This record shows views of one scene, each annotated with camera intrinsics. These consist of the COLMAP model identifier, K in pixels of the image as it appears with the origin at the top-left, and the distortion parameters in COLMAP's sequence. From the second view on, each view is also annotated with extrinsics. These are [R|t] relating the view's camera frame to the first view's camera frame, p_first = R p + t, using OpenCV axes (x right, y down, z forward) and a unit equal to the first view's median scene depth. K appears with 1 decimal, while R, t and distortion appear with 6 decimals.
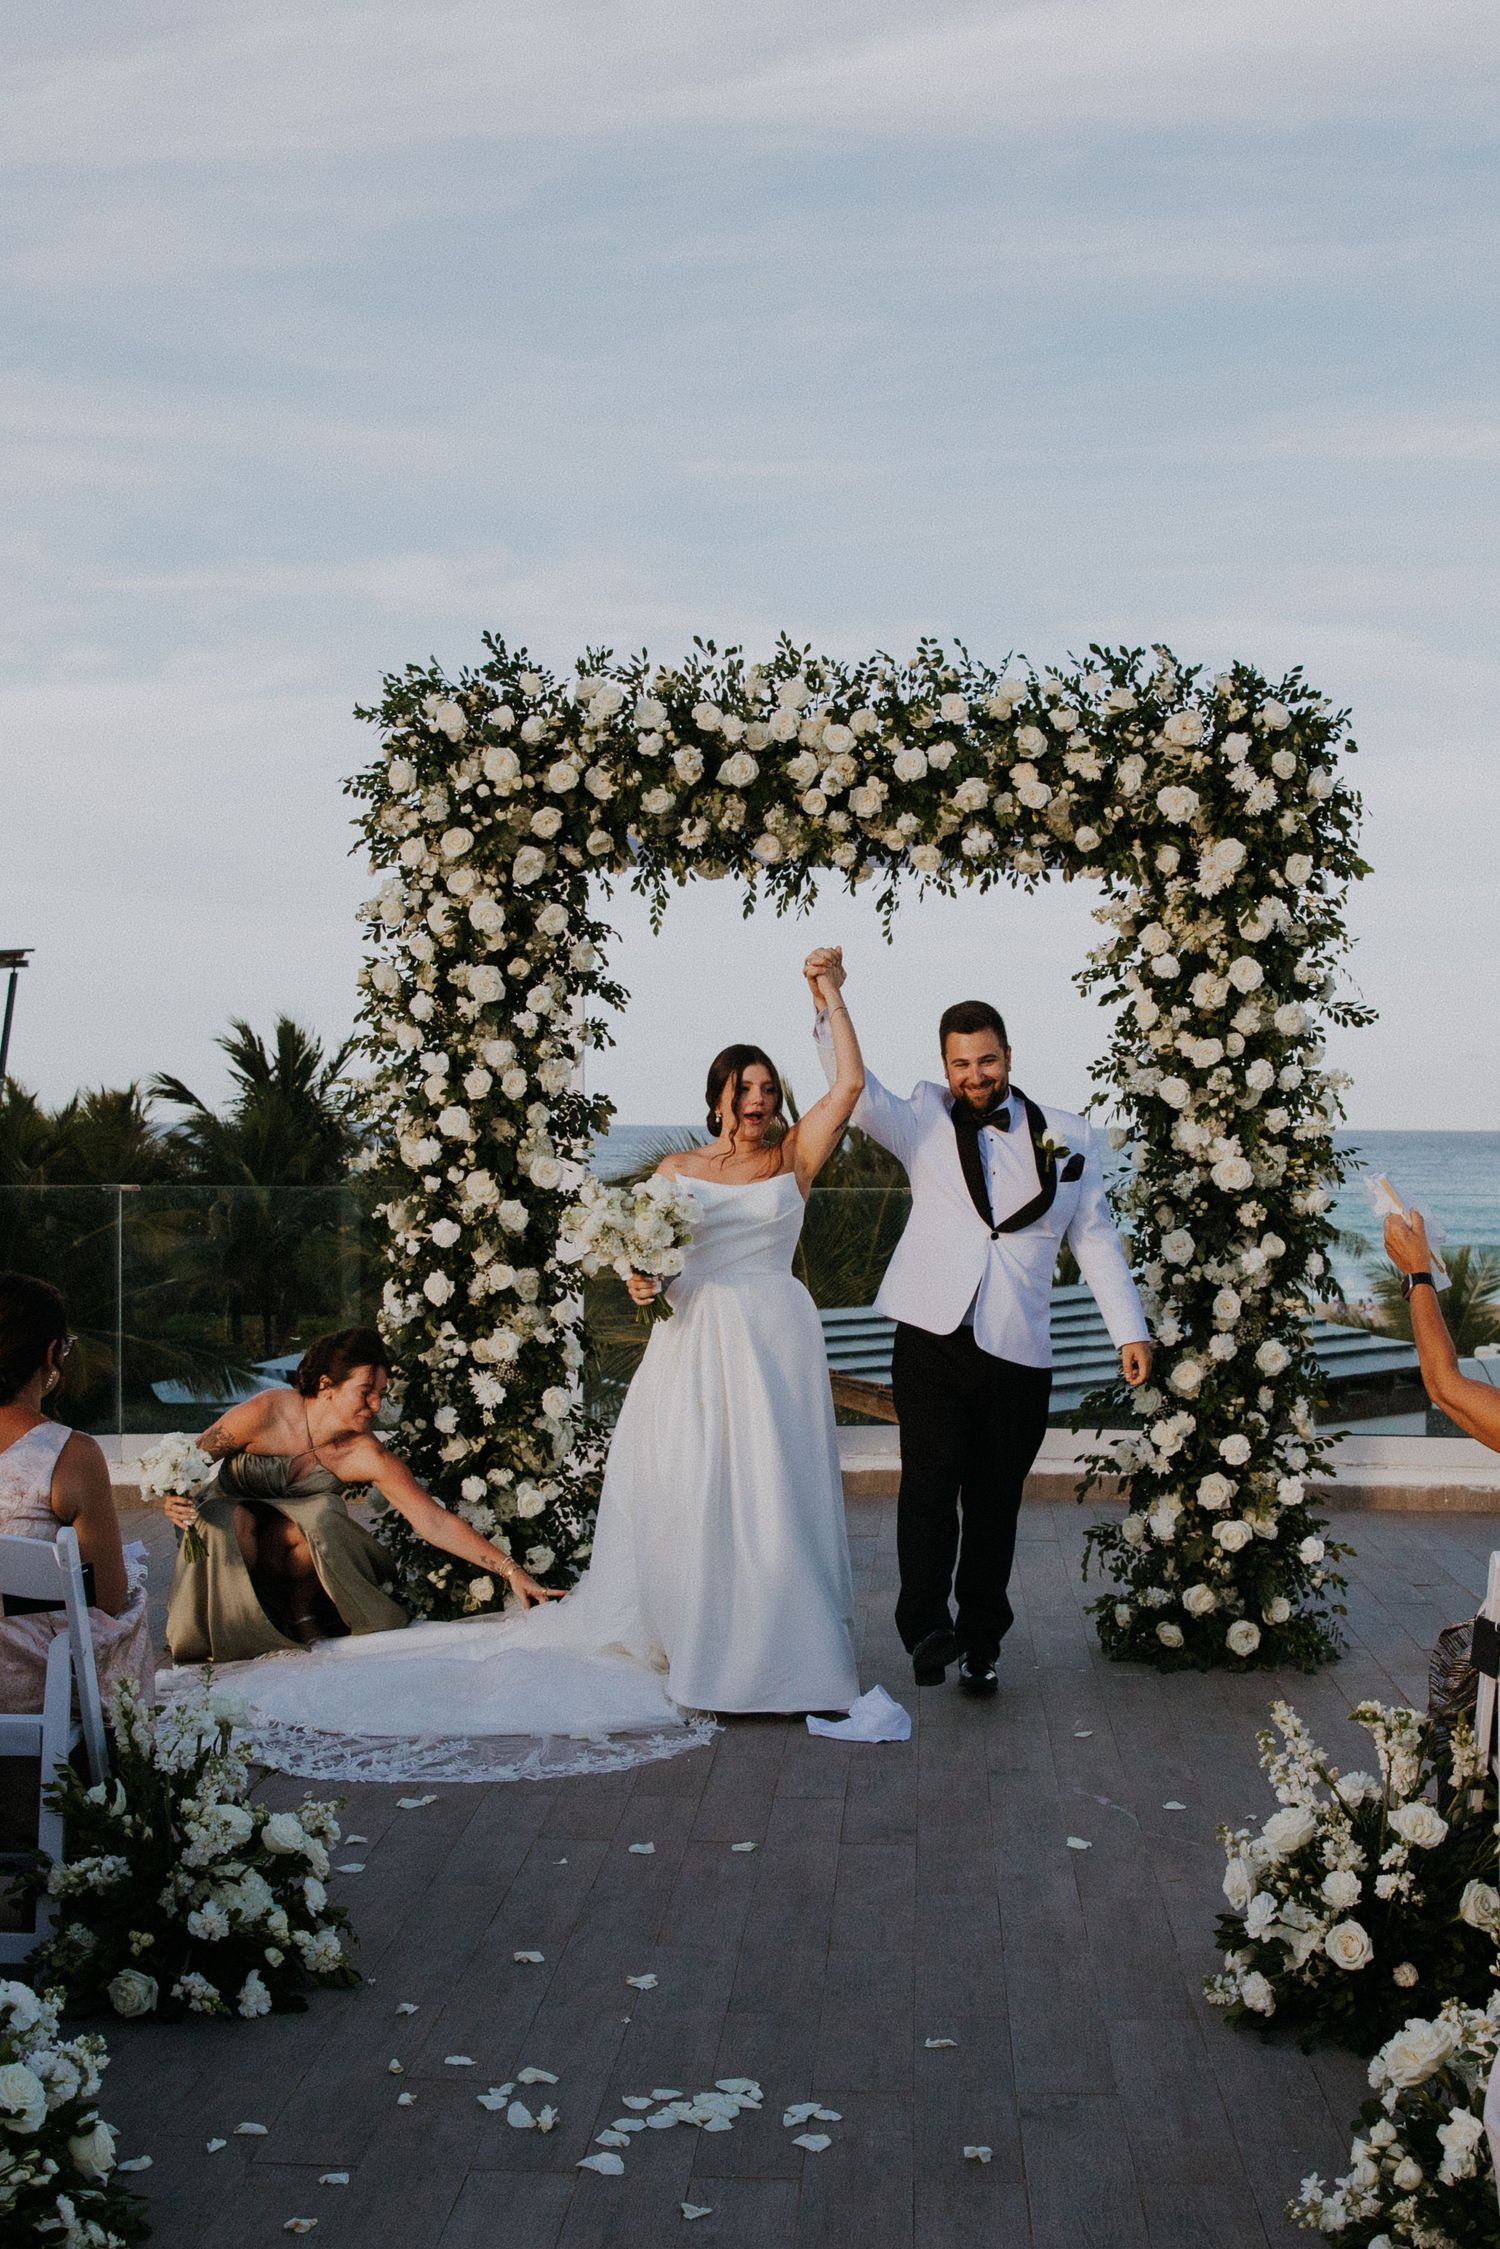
lens RADIAL K [[2817.5, 0, 866.4], [0, 2817.5, 1178.5], [0, 0, 1]] dist [-0.054465, 0.001427]
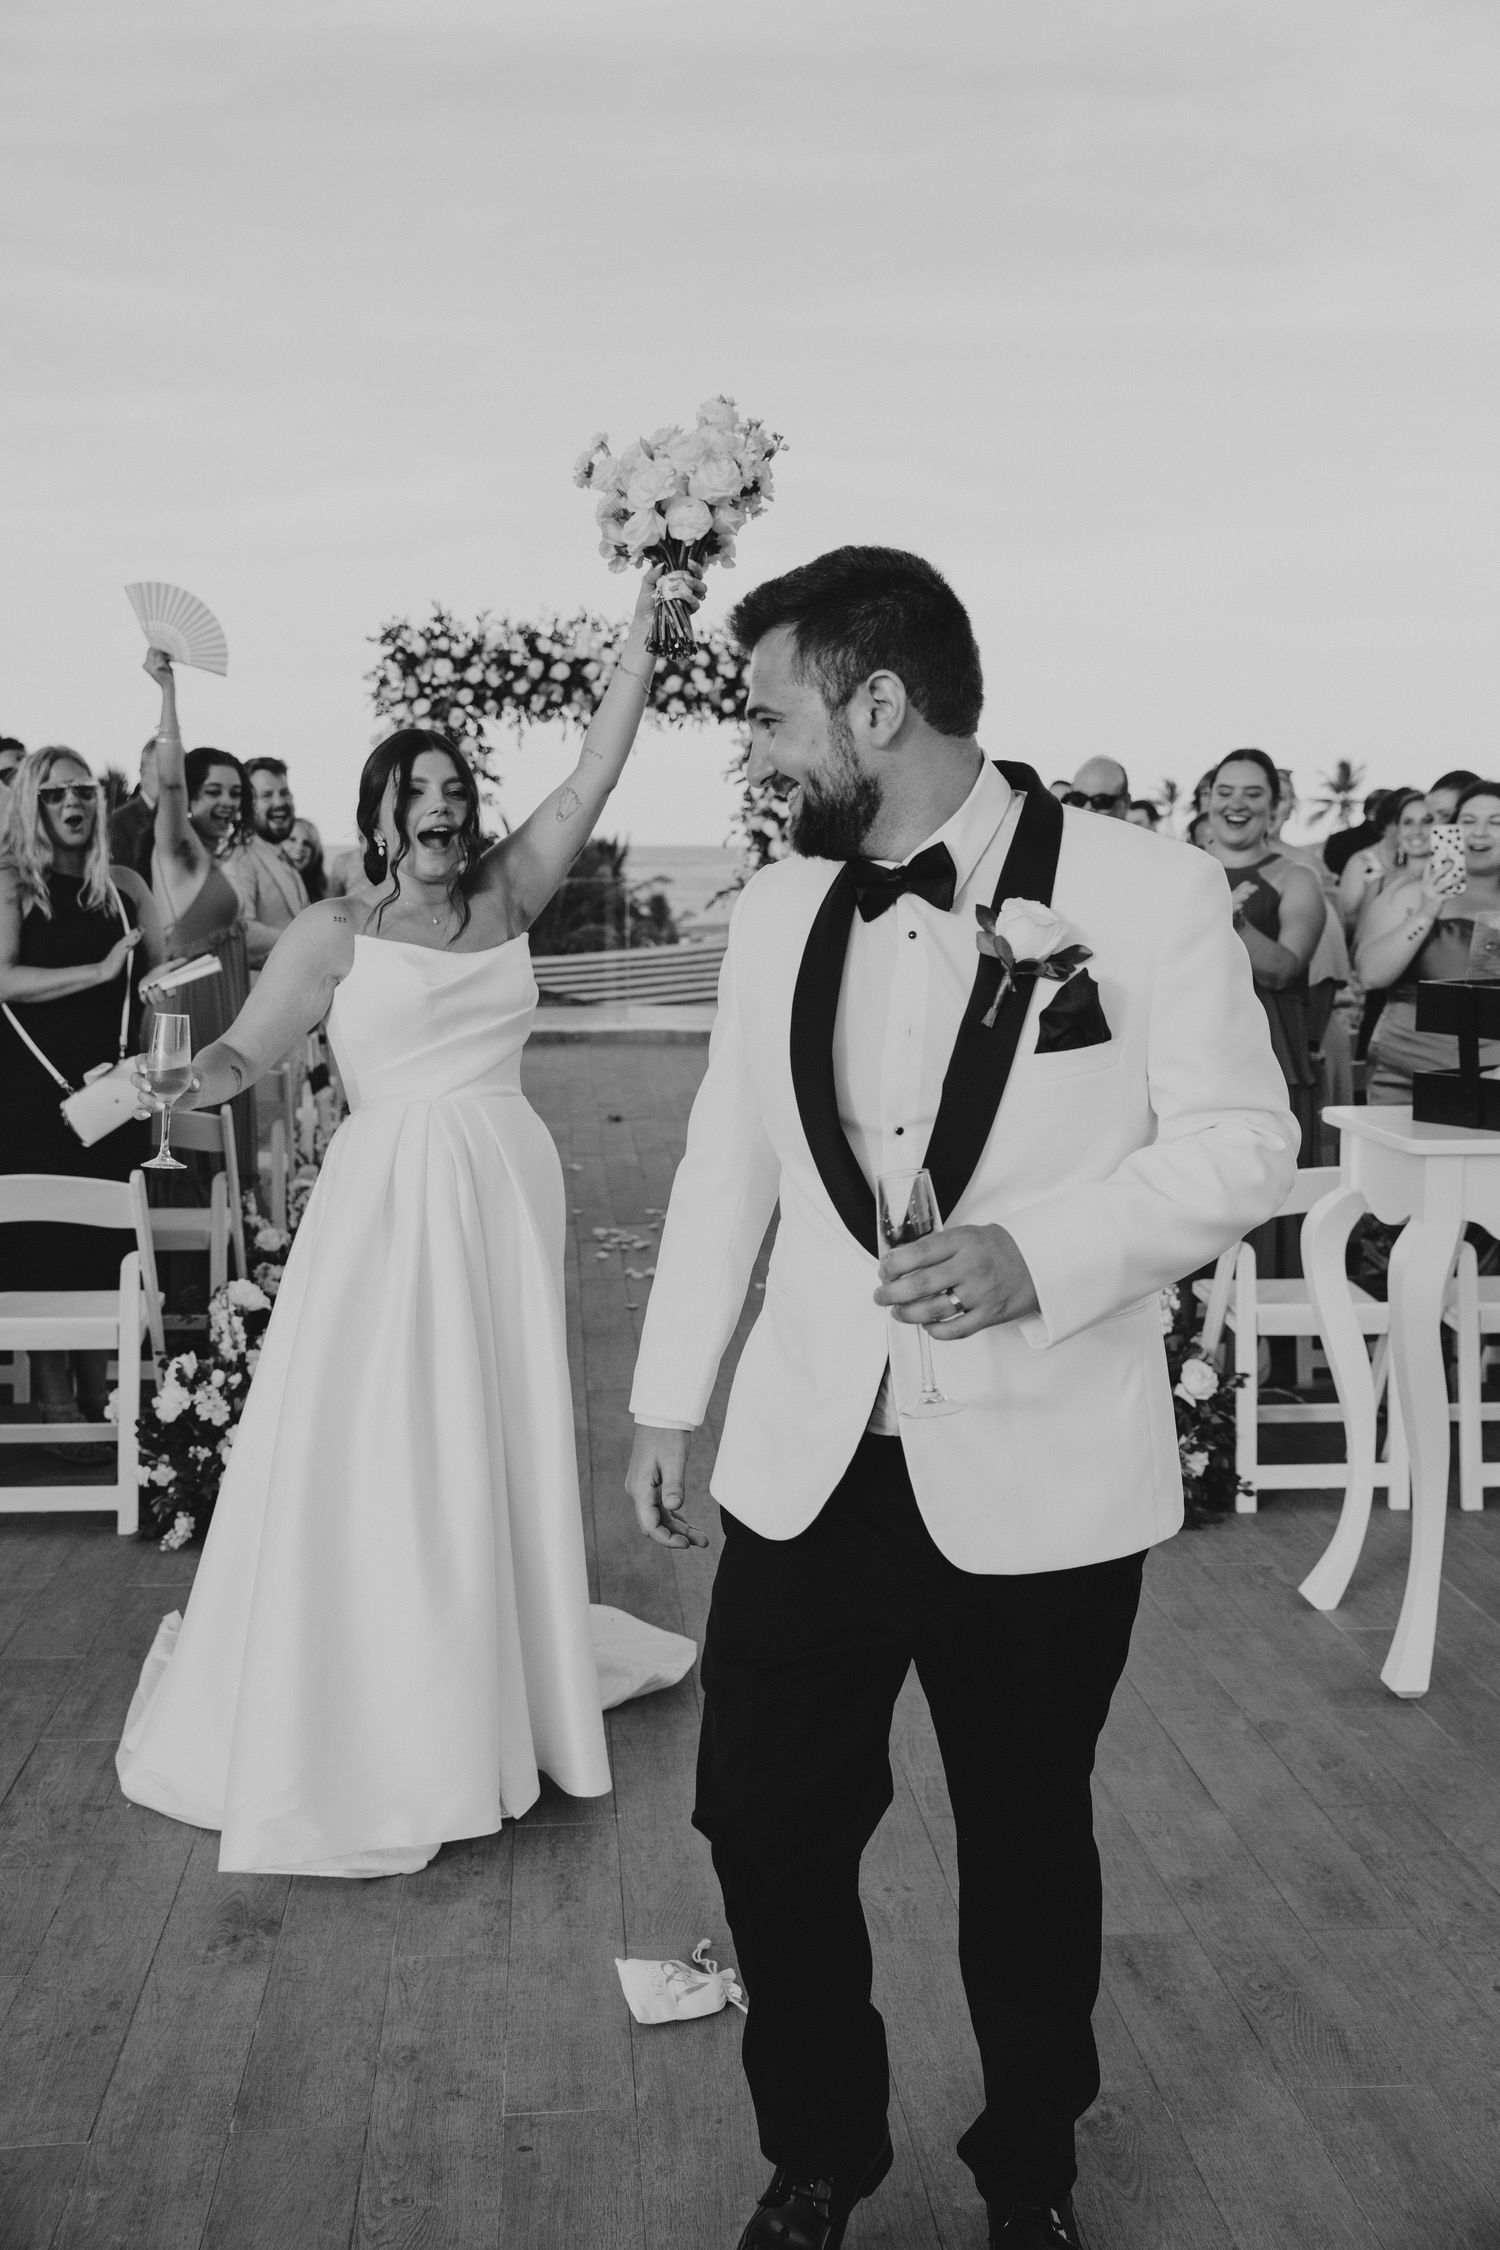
lens RADIAL K [[2239.1, 0, 750.0], [0, 2239.1, 1125.0], [0, 0, 1]] dist [-0.007837, 0.018589]
pose [[0.995357, -0.014956, 0.095087, -0.066976], [0.004834, 0.994376, 0.105800, 0.012203], [-0.096135, -0.104849, 0.989831, -0.665411]]
